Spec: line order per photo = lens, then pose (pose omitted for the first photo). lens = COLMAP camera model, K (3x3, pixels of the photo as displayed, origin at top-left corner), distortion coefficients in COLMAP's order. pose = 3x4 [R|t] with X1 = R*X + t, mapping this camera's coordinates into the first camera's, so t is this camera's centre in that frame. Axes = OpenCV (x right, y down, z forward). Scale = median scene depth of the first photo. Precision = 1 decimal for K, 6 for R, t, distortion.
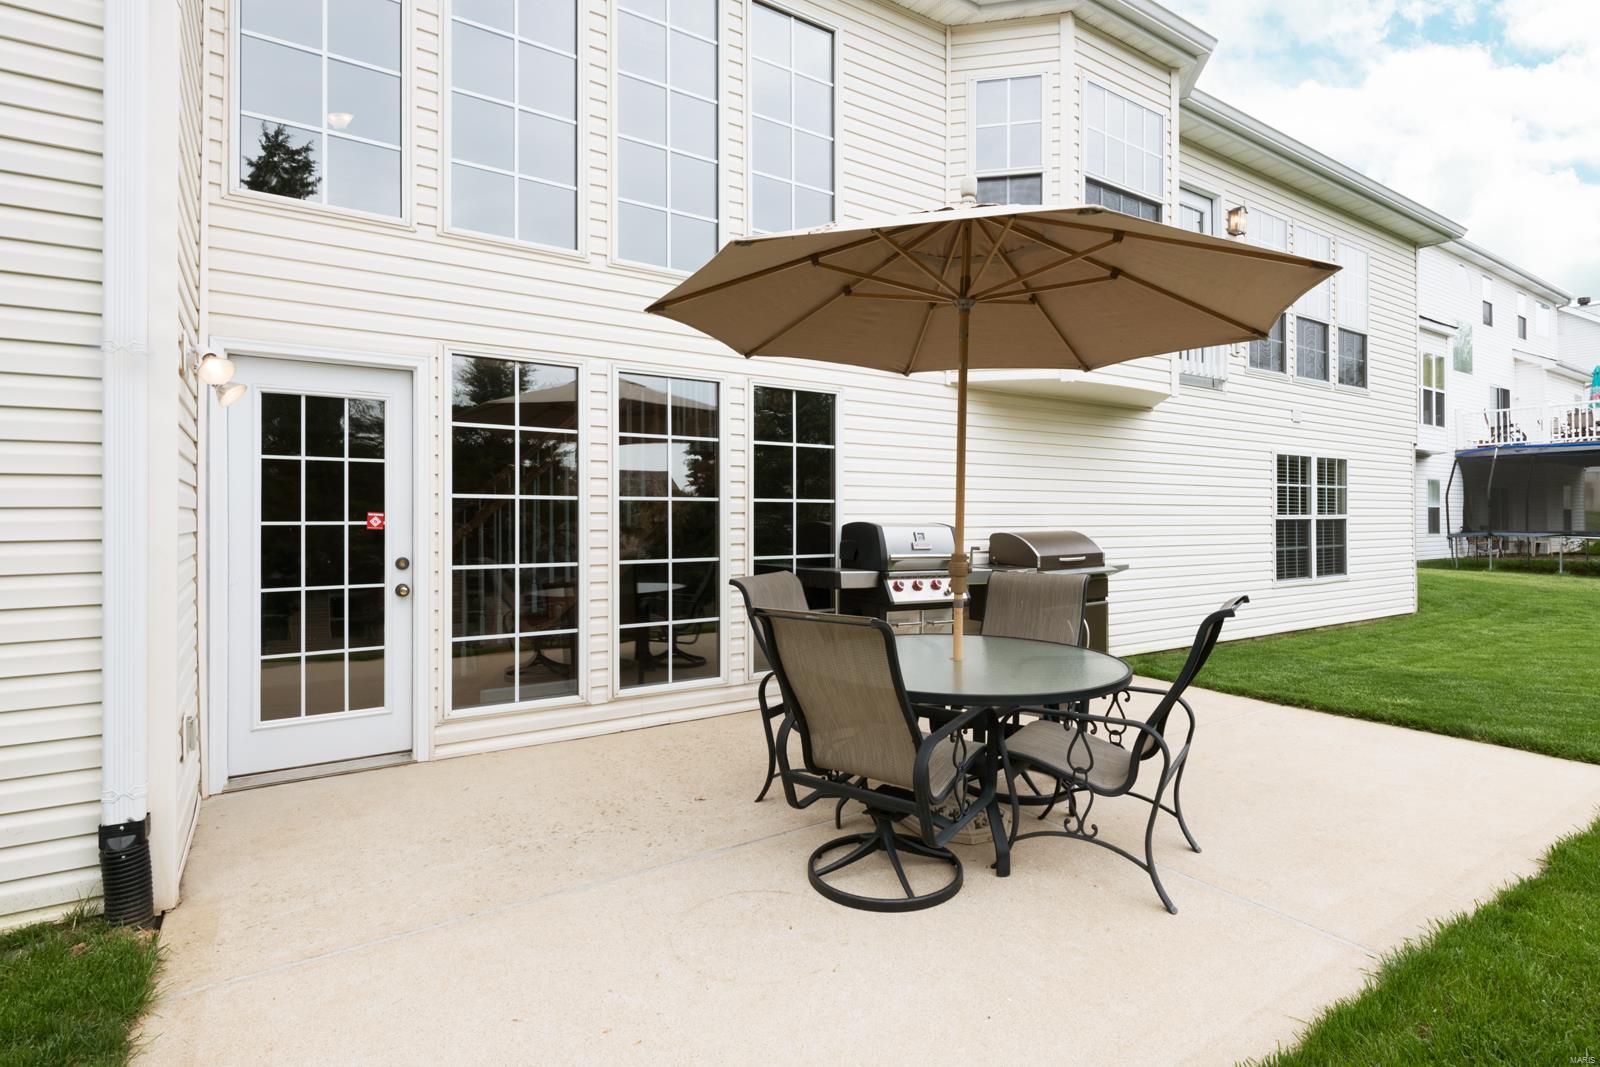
lens RADIAL K [[844.9, 0, 793.4], [0, 844.9, 530.2], [0, 0, 1]] dist [-0.019882, -0.000865]
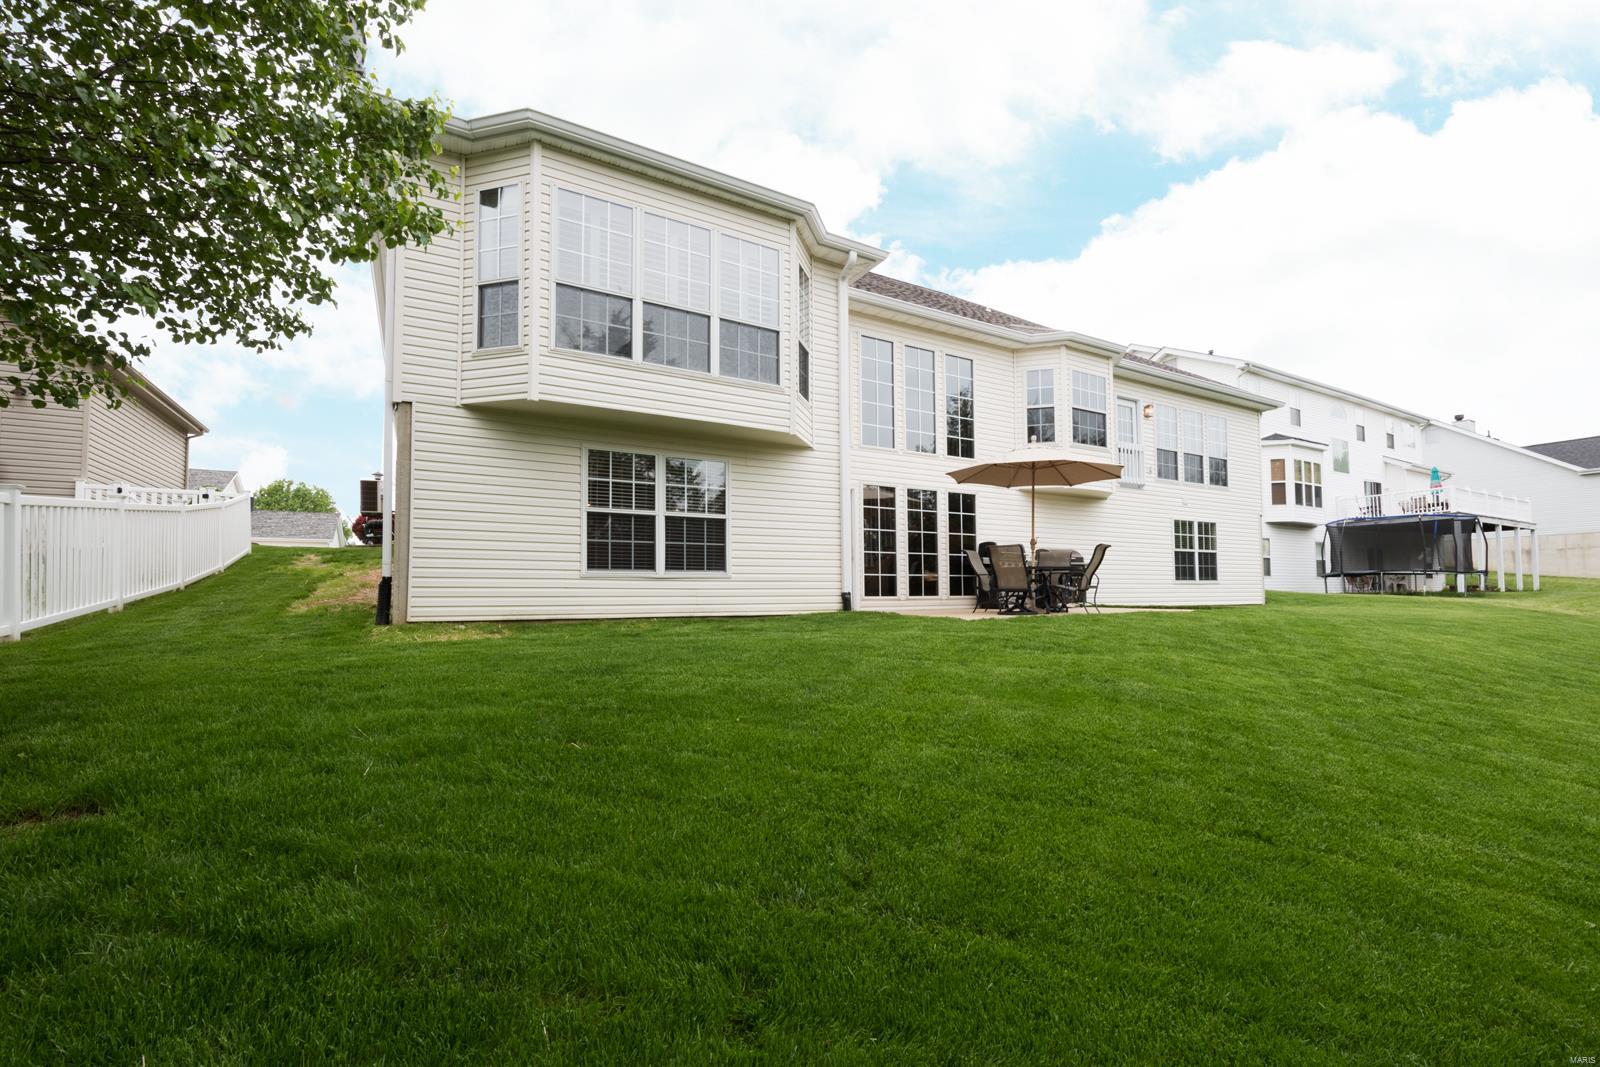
lens RADIAL K [[700.3, 0, 787.4], [0, 700.3, 562.6], [0, 0, 1]] dist [0.002943, 0.000164]
pose [[0.996393, -0.005072, -0.084712, -0.223386], [-0.000006, 0.998209, -0.059830, 0.116453], [0.084864, 0.059615, 0.994608, -0.778620]]
